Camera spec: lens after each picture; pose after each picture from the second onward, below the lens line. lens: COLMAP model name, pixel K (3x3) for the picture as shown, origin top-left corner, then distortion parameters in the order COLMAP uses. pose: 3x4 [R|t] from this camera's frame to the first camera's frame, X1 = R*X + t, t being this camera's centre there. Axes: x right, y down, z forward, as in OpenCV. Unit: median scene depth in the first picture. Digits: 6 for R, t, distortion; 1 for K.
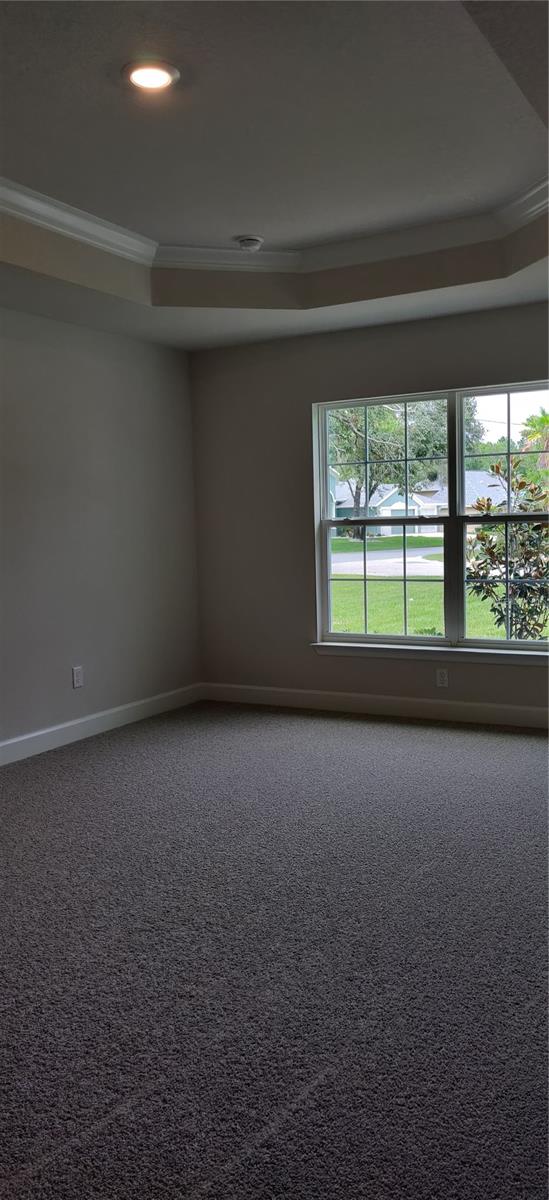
lens RADIAL K [[913.3, 0, 274.5], [0, 913.3, 600.0], [0, 0, 1]] dist [0.005191, 0.002456]
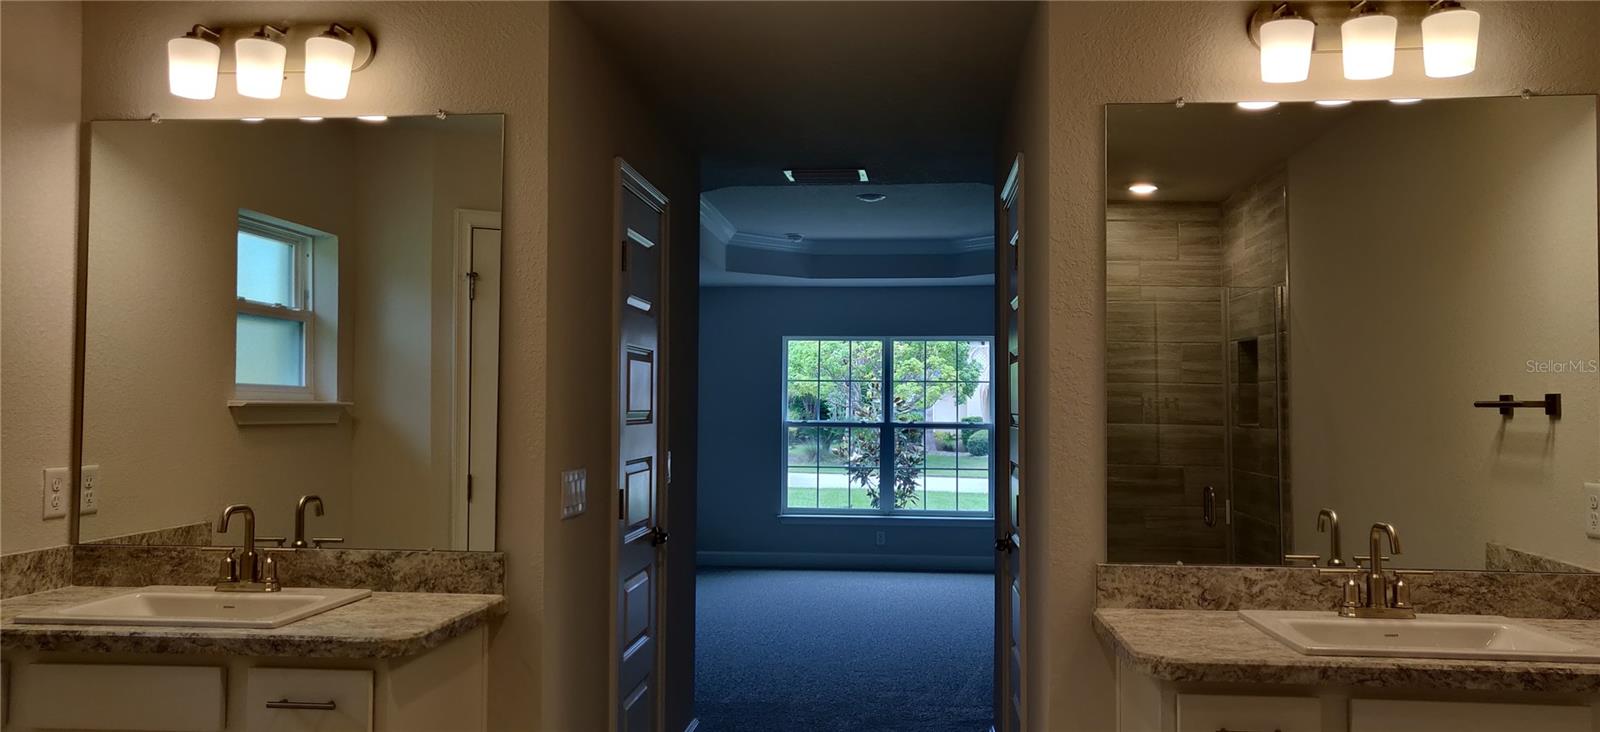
lens RADIAL K [[1217.7, 0, 800.0], [0, 1217.7, 366.0], [0, 0, 1]] dist [0.005191, 0.002456]
pose [[0.908994, 0.046552, 0.414200, -0.692504], [0.006445, 0.992055, -0.125641, 0.056823], [-0.416758, 0.116876, 0.901472, -0.641851]]
